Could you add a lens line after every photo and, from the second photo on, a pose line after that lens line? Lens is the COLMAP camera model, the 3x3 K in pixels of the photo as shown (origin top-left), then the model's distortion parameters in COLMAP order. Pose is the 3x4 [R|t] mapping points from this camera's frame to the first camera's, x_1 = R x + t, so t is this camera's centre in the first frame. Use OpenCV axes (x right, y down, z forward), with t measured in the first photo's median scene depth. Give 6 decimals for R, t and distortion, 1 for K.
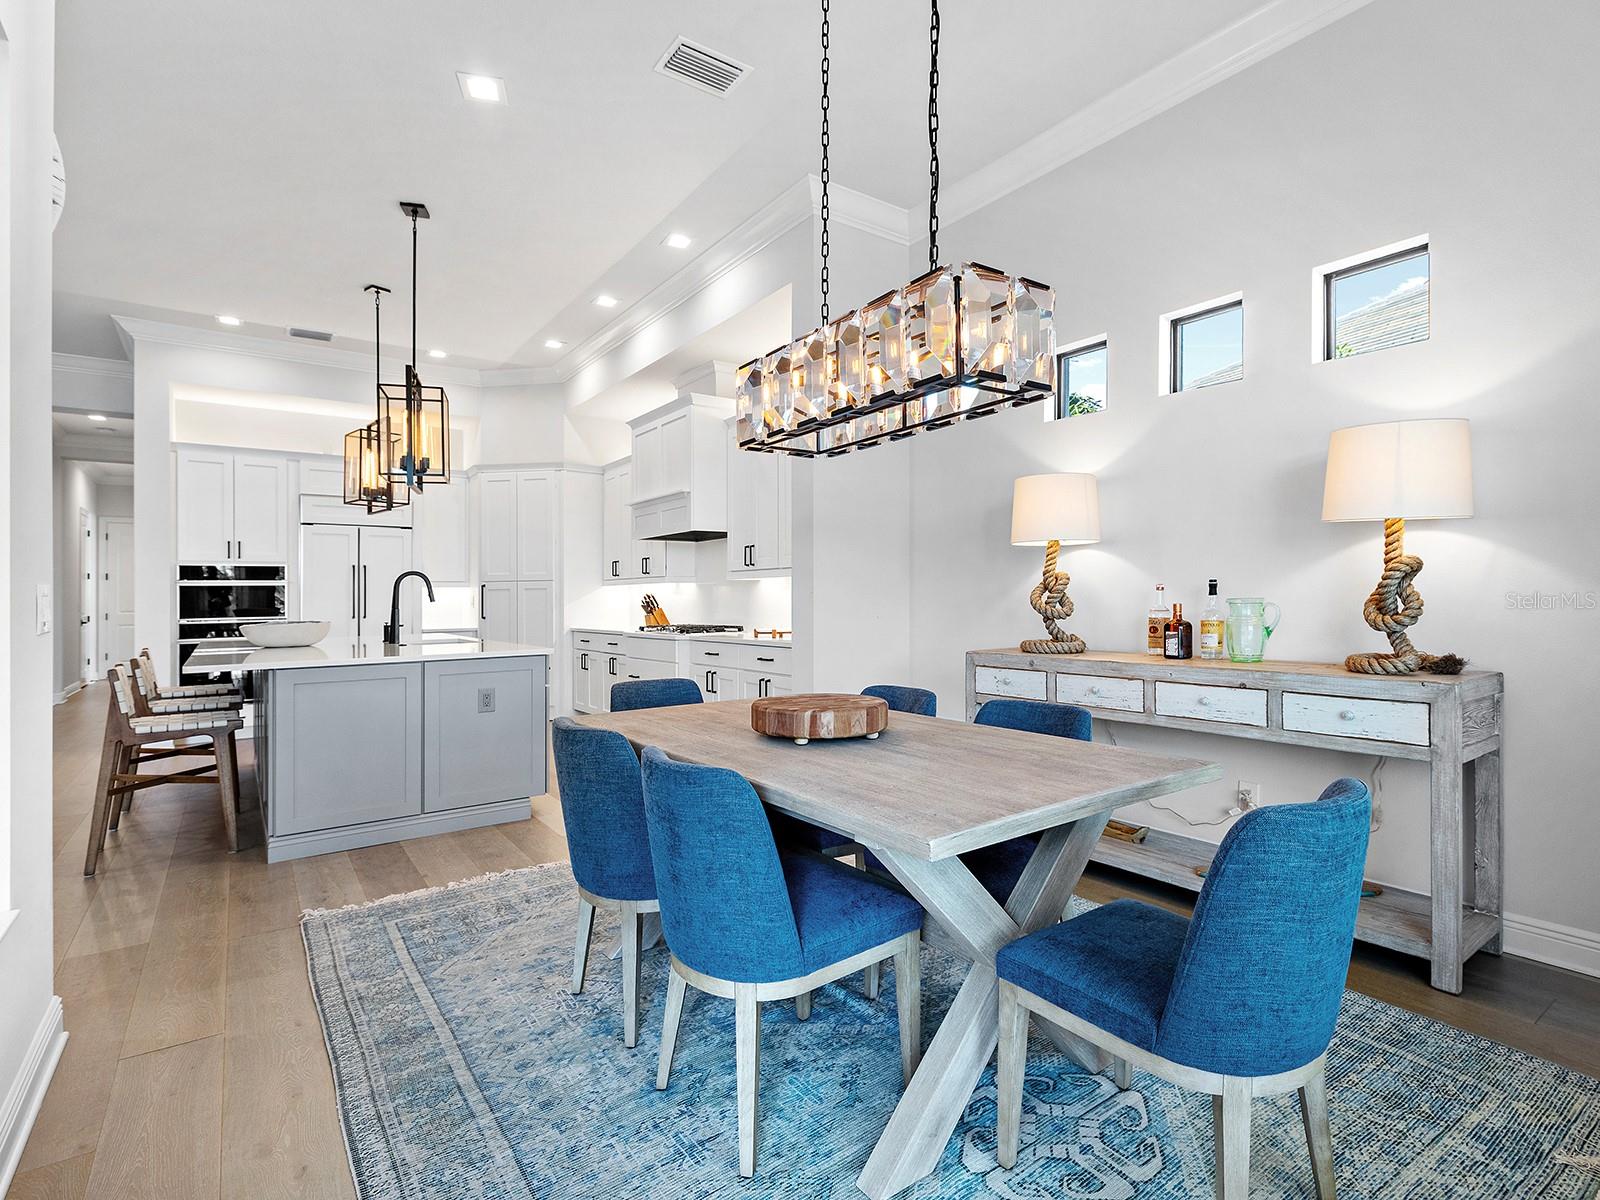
lens RADIAL K [[793.5, 0, 819.8], [0, 793.5, 592.3], [0, 0, 1]] dist [0.002387, 0.000507]
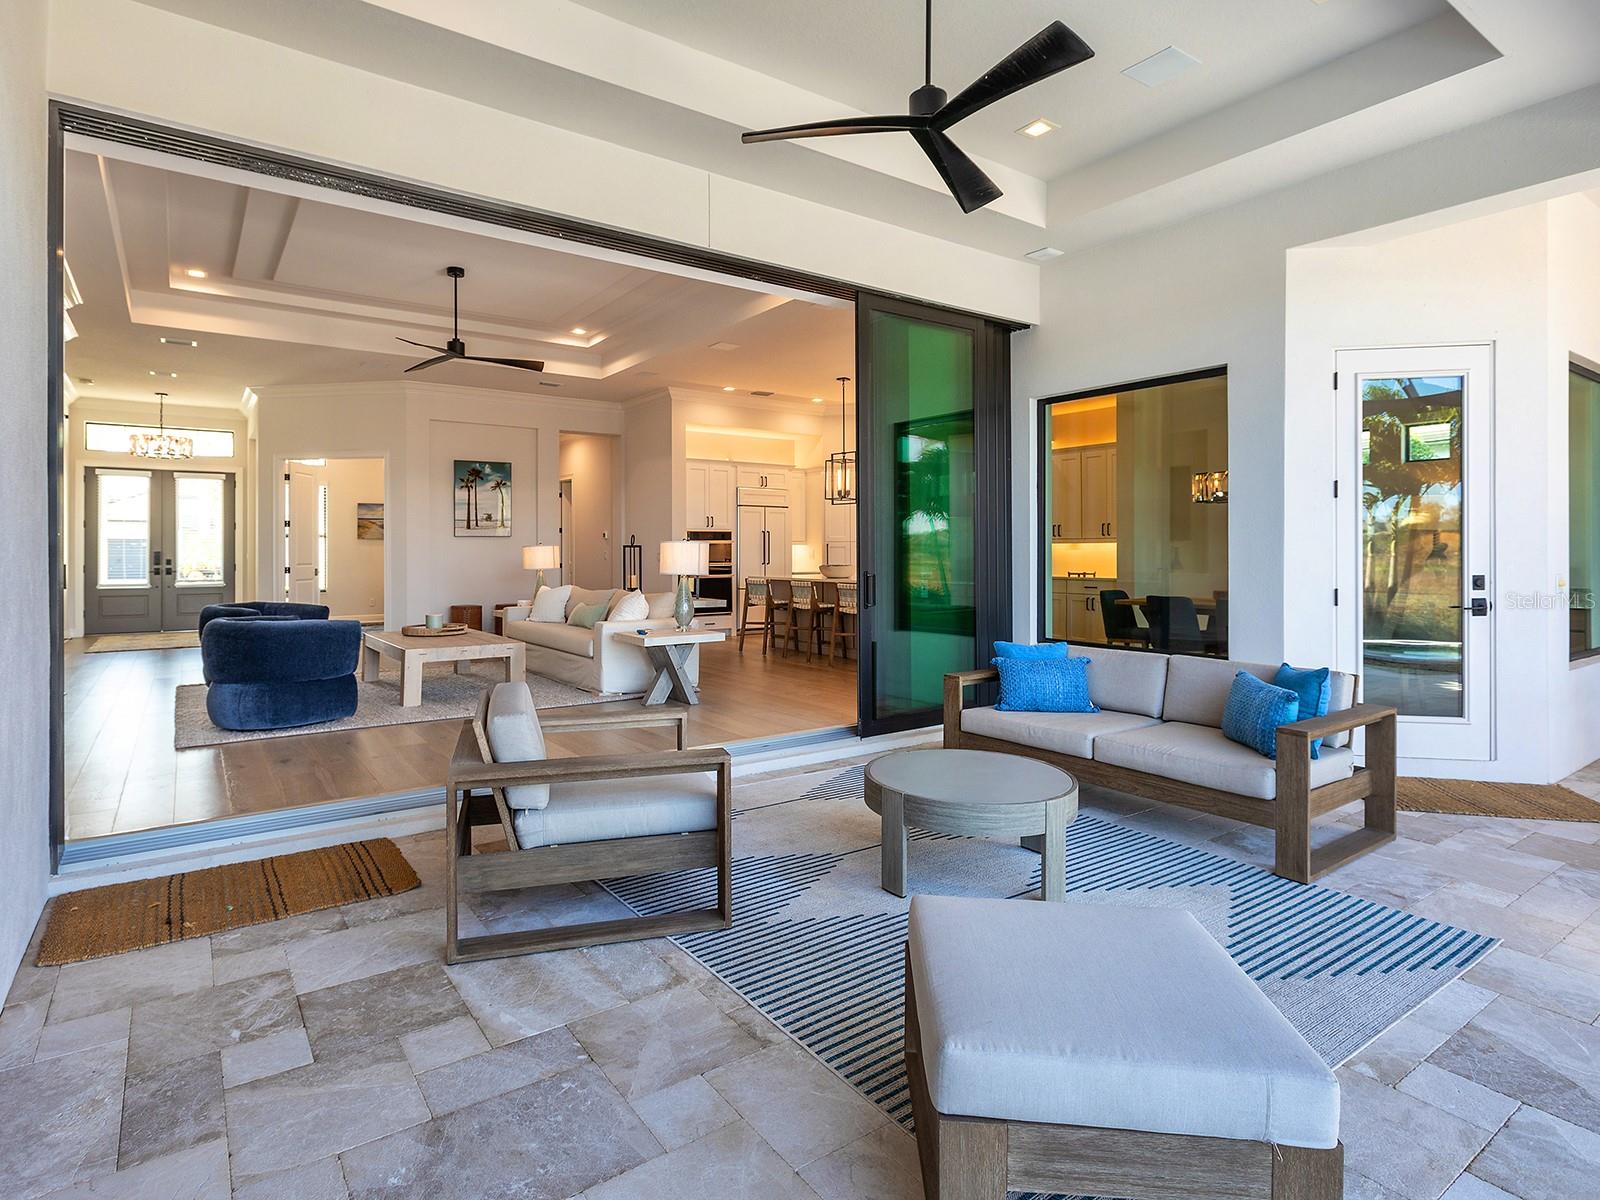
lens RADIAL K [[839.9, 0, 753.8], [0, 839.9, 582.5], [0, 0, 1]] dist [0.011043, -0.001529]
pose [[0.998672, 0.013525, -0.049720, -0.572281], [-0.011447, 0.999059, 0.041835, -0.001599], [0.050239, -0.041211, 0.997887, -0.763960]]
